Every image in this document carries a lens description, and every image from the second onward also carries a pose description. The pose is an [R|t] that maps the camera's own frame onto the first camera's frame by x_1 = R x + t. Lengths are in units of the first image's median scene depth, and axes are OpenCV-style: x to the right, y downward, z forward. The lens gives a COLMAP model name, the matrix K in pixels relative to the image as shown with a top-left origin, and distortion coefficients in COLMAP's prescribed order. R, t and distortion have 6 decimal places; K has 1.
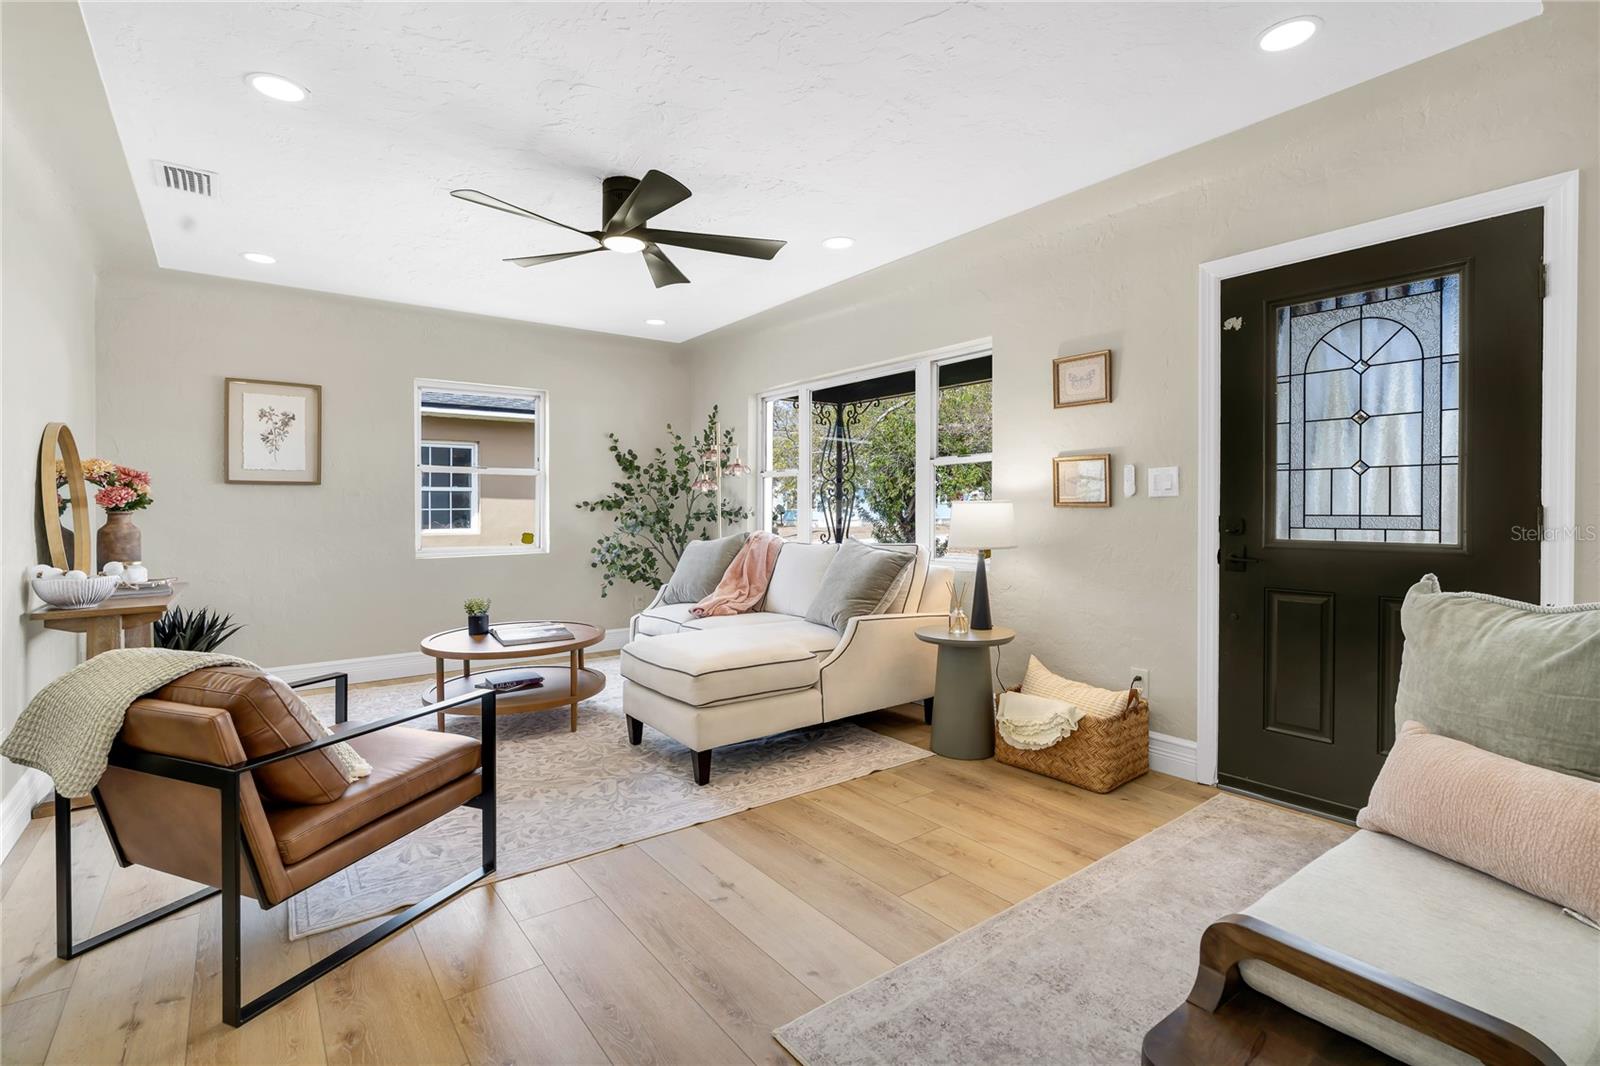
lens RADIAL K [[735.0, 0, 801.6], [0, 735.0, 523.8], [0, 0, 1]] dist [-0.008444, 0.000670]
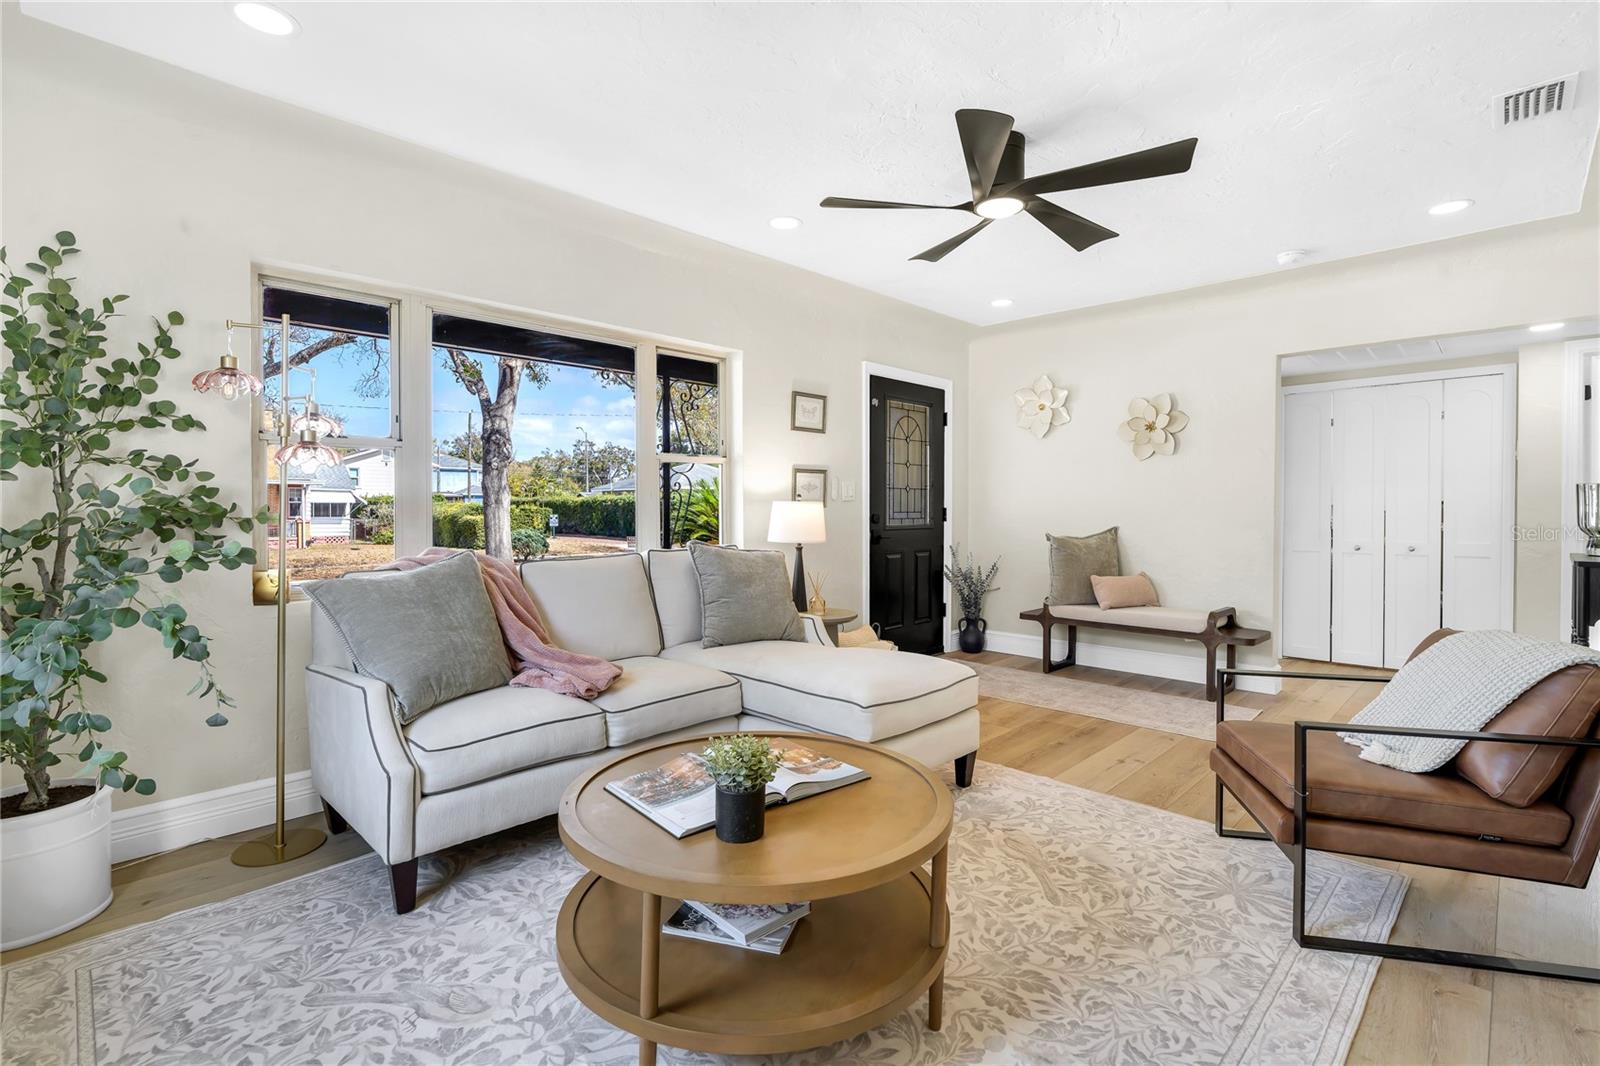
lens RADIAL K [[735.0, 0, 812.5], [0, 735.0, 562.2], [0, 0, 1]] dist [-0.008444, 0.000670]
pose [[-0.145919, -0.077879, 0.986226, -0.981395], [0.014508, 0.996621, 0.080847, -0.033850], [-0.989190, 0.026106, -0.144296, 1.224037]]
